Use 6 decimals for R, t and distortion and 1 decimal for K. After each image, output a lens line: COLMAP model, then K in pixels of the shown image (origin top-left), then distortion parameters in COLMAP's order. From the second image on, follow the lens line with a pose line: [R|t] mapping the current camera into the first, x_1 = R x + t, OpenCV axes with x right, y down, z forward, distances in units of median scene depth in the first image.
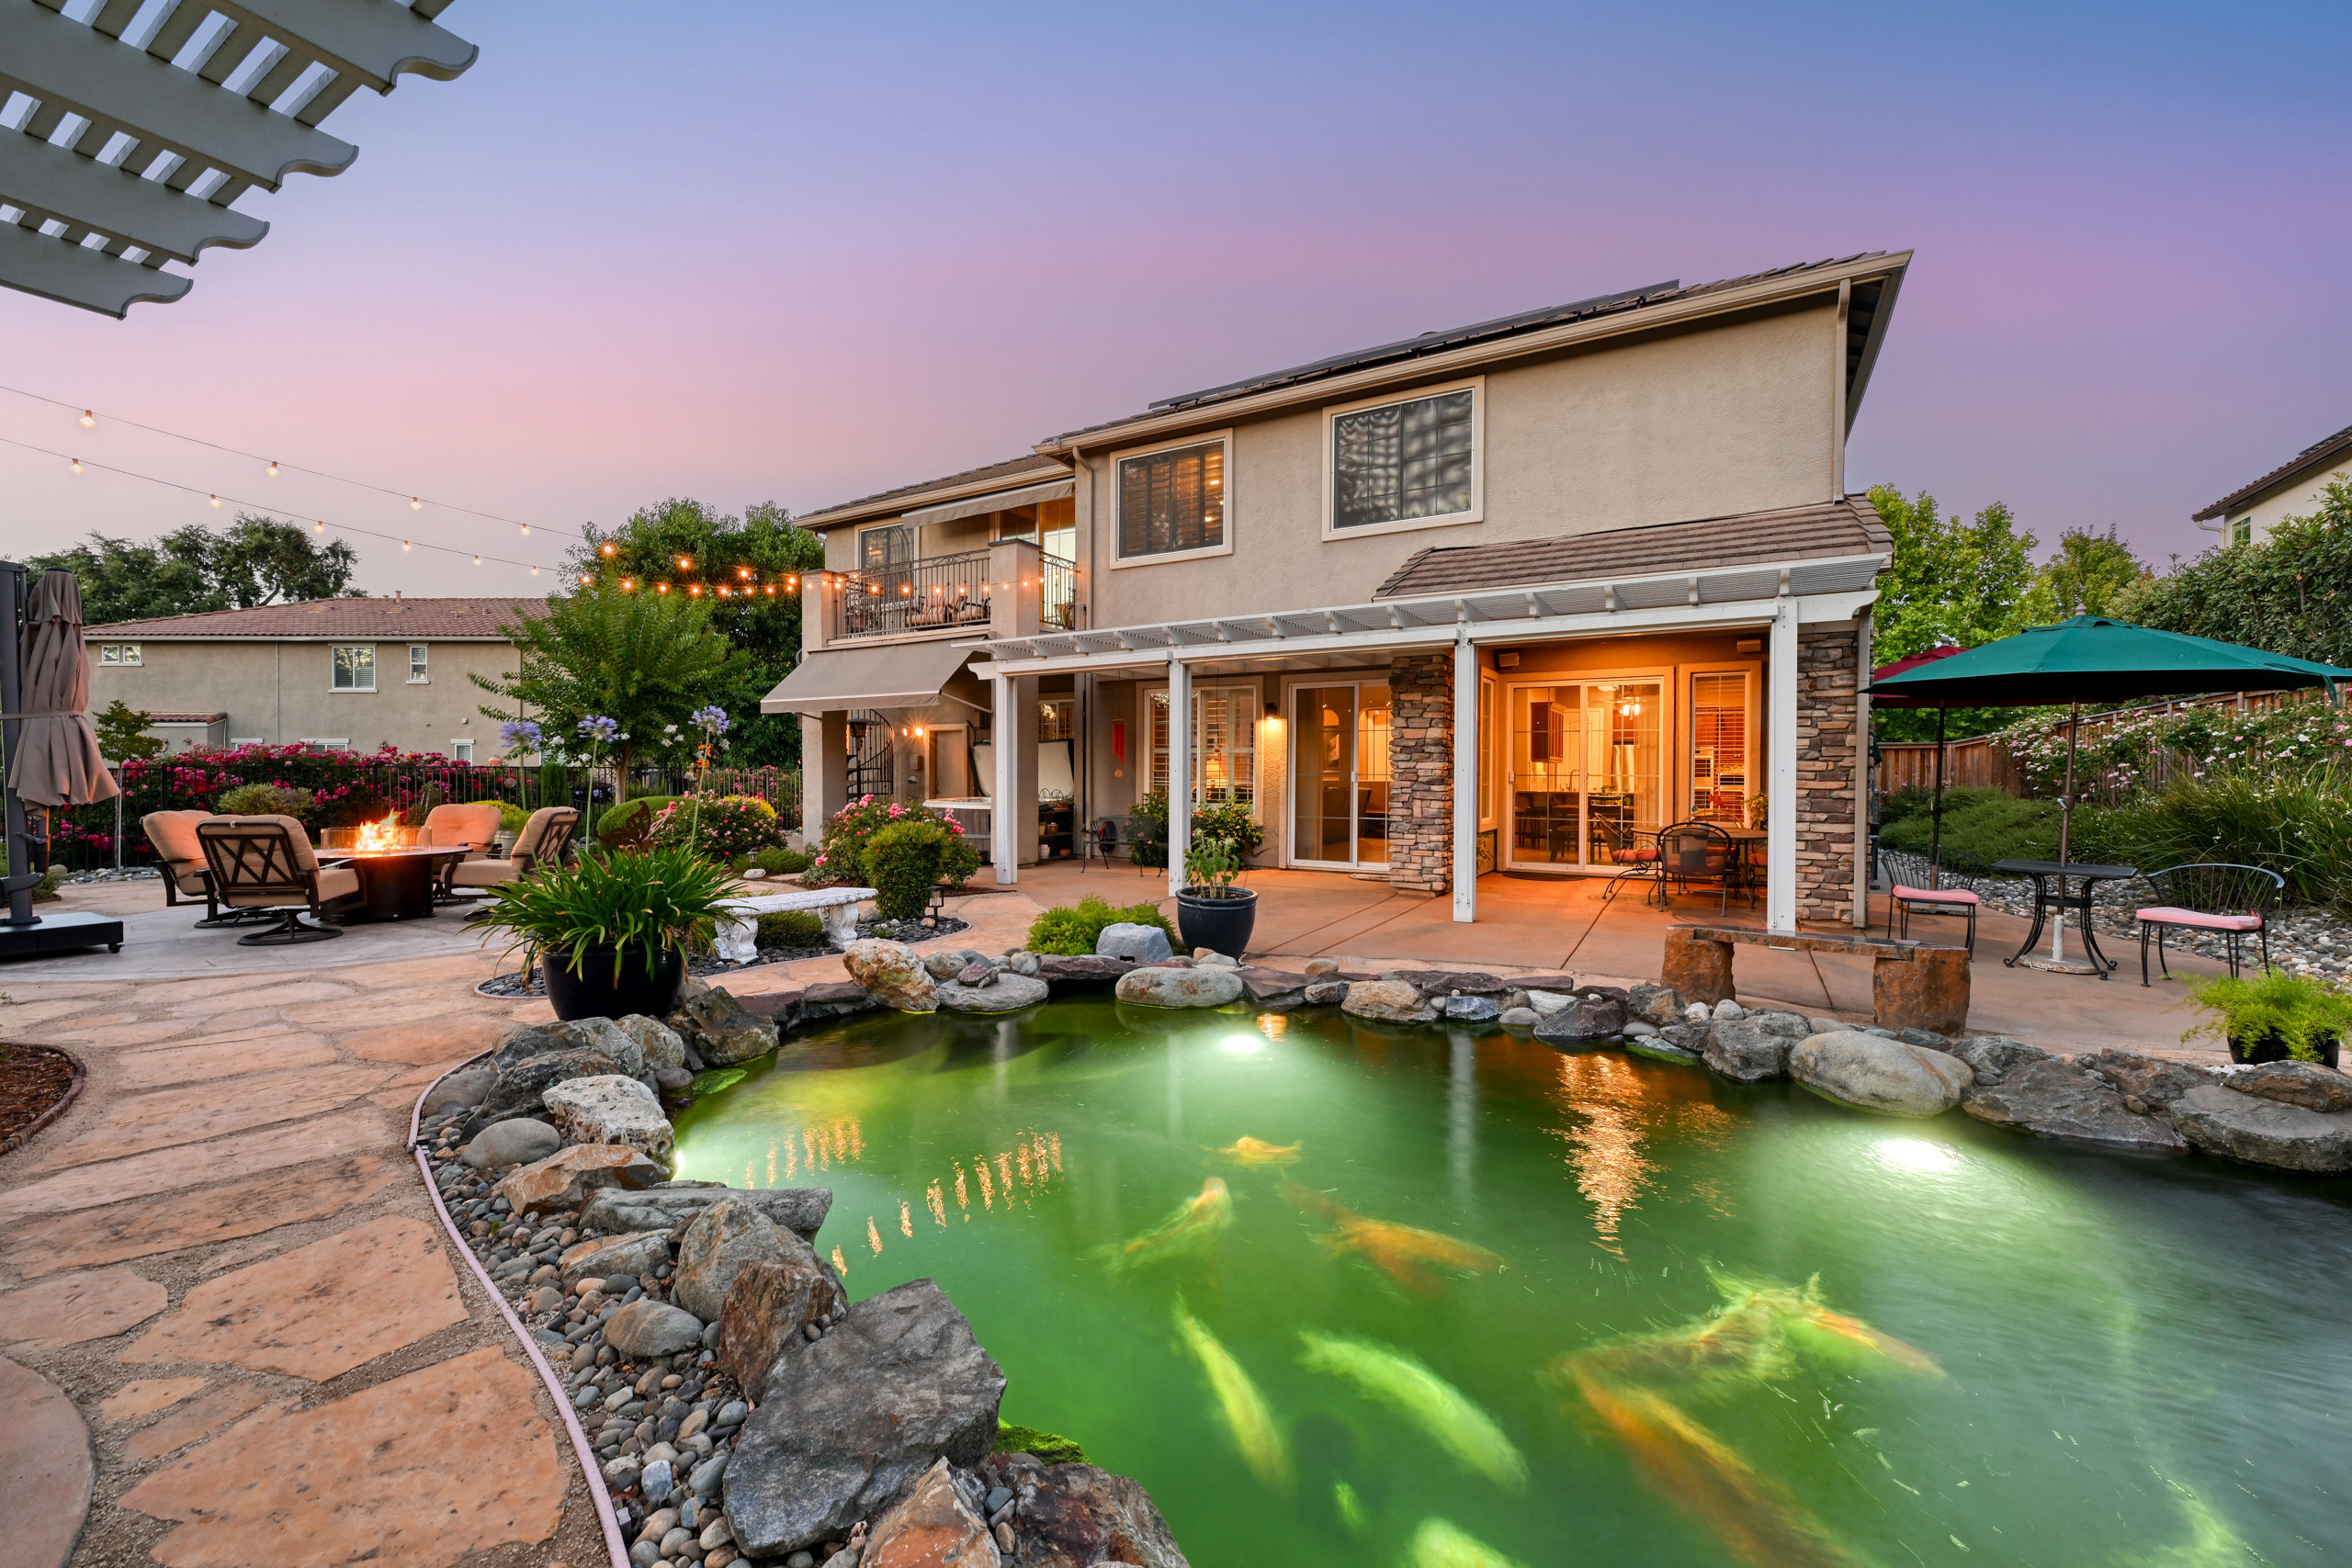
lens RADIAL K [[931.3, 0, 1180.0], [0, 931.3, 773.7], [0, 0, 1]] dist [-0.000570, -0.000043]
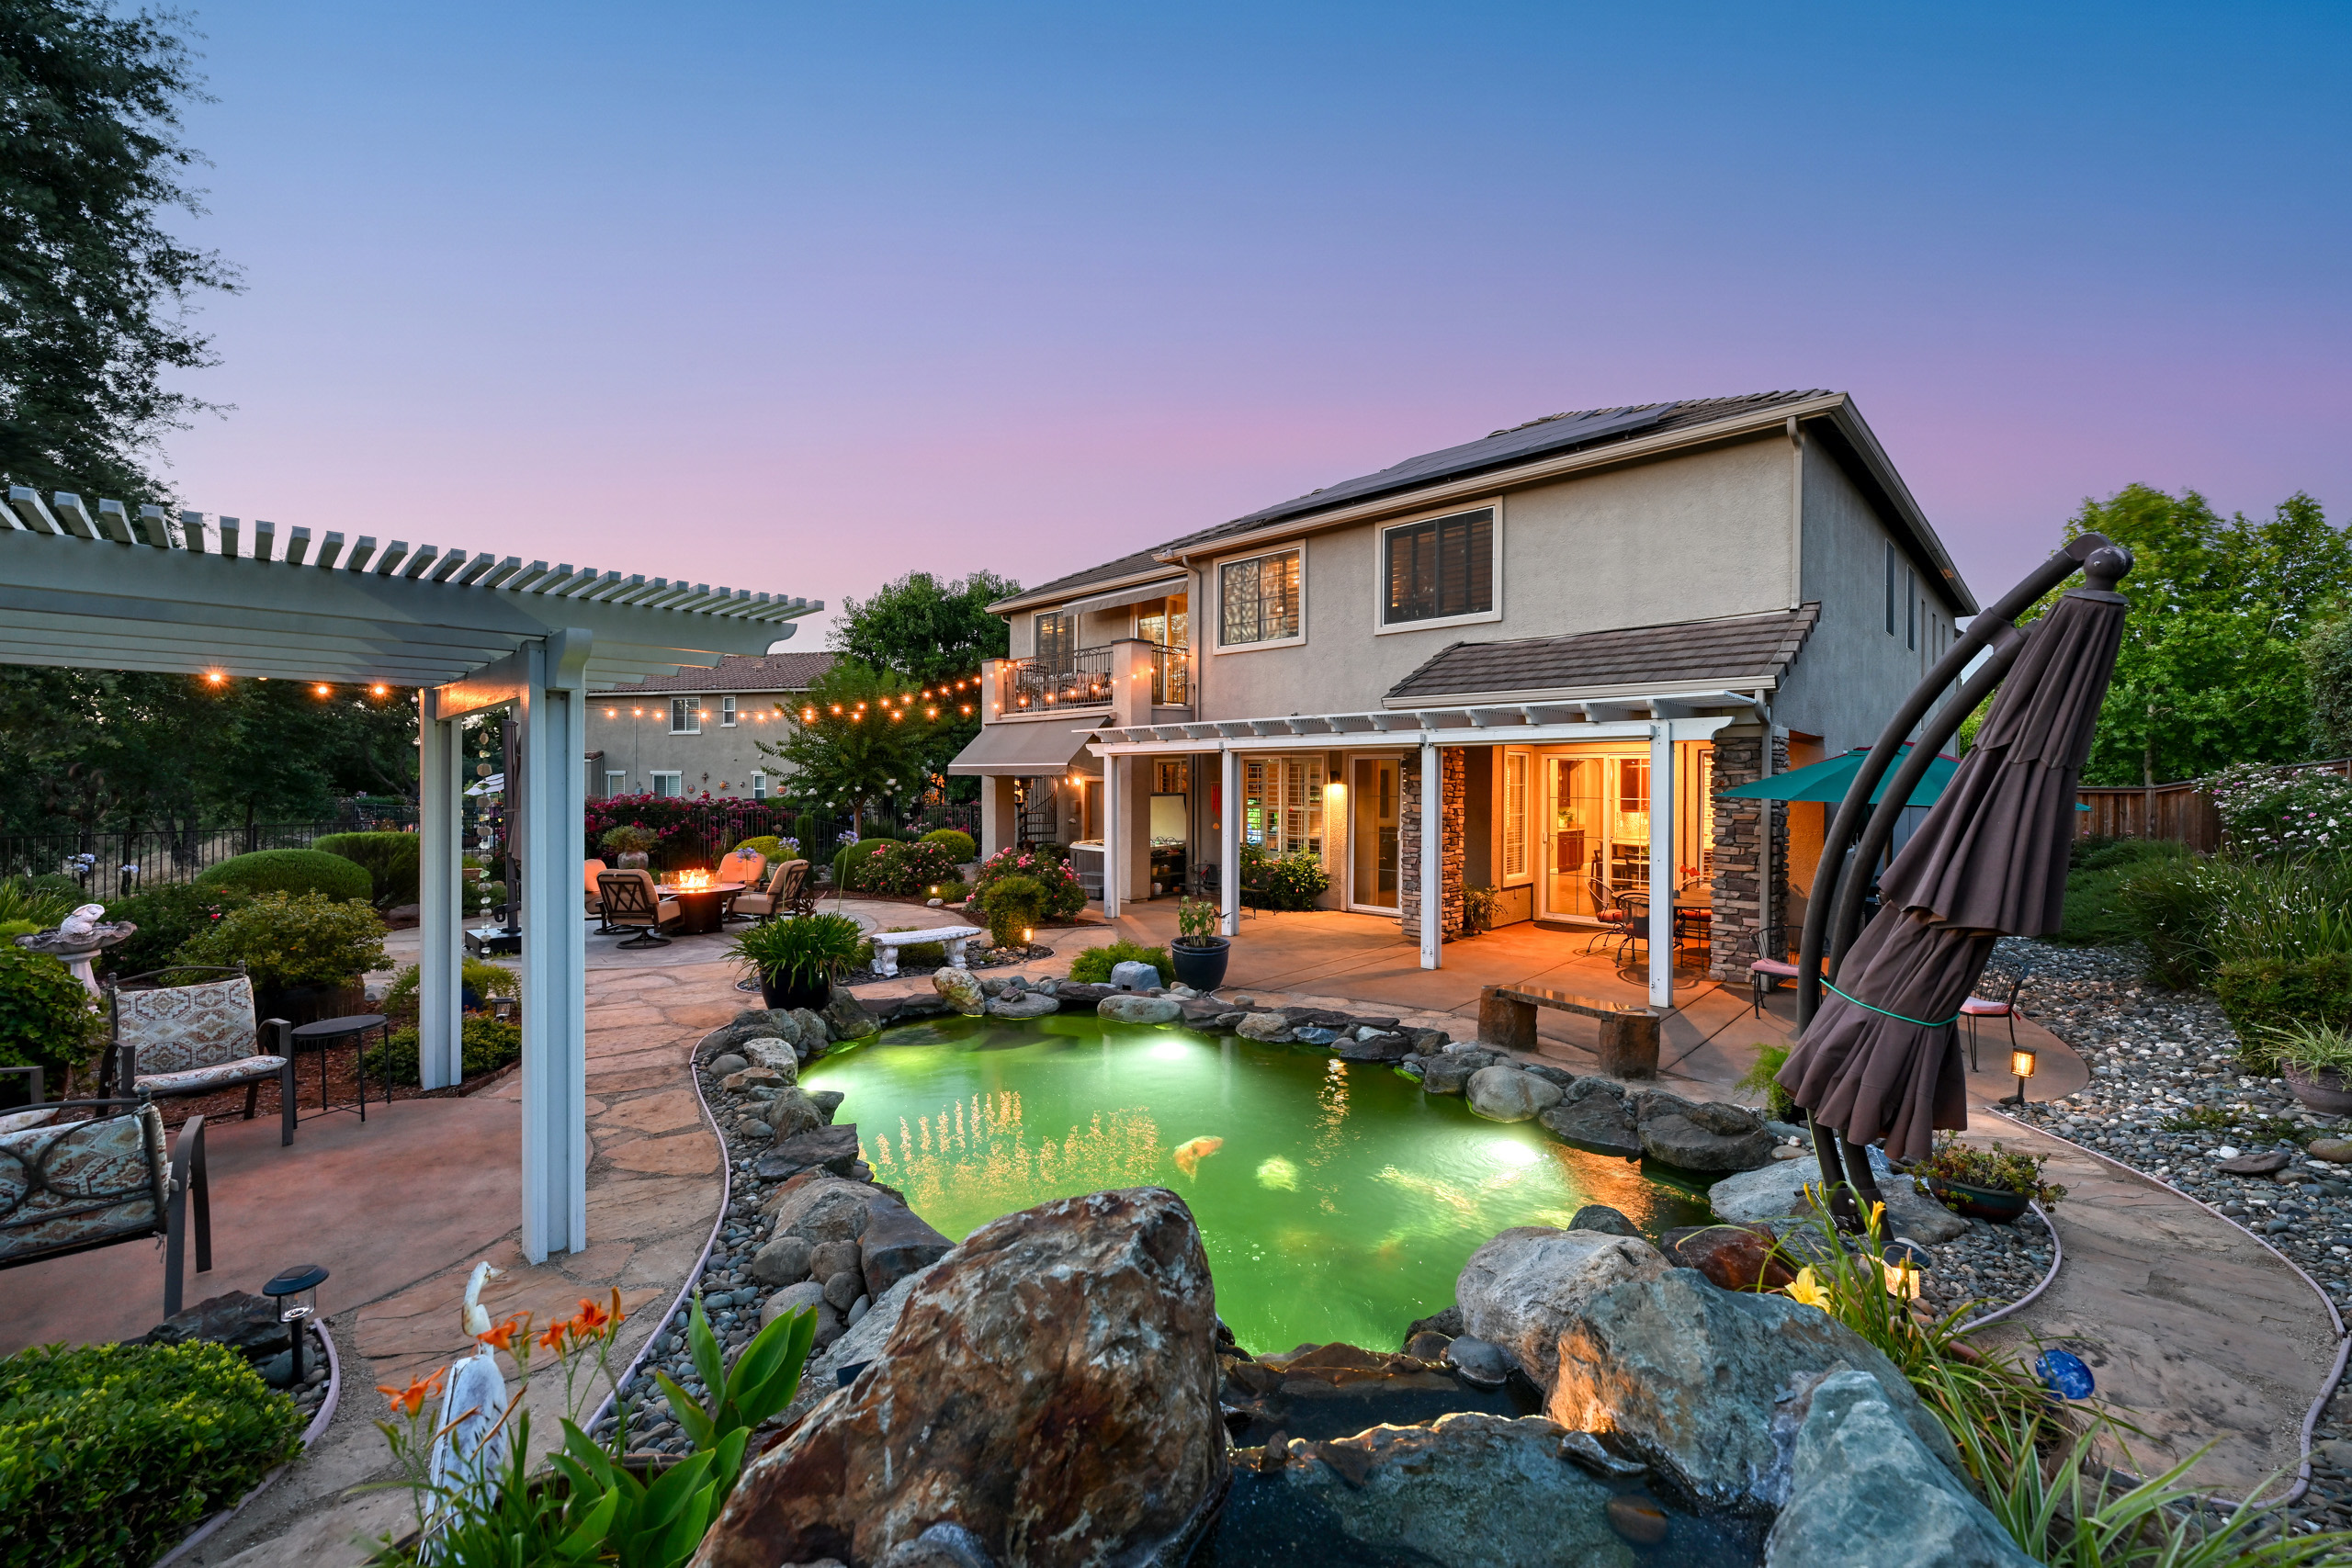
lens RADIAL K [[931.3, 0, 1180.0], [0, 931.3, 773.7], [0, 0, 1]] dist [-0.000570, -0.000043]
pose [[0.971384, -0.000668, -0.237513, 0.267748], [-0.001580, 0.999956, -0.009273, -0.086896], [0.237509, 0.009383, 0.971340, -0.283254]]
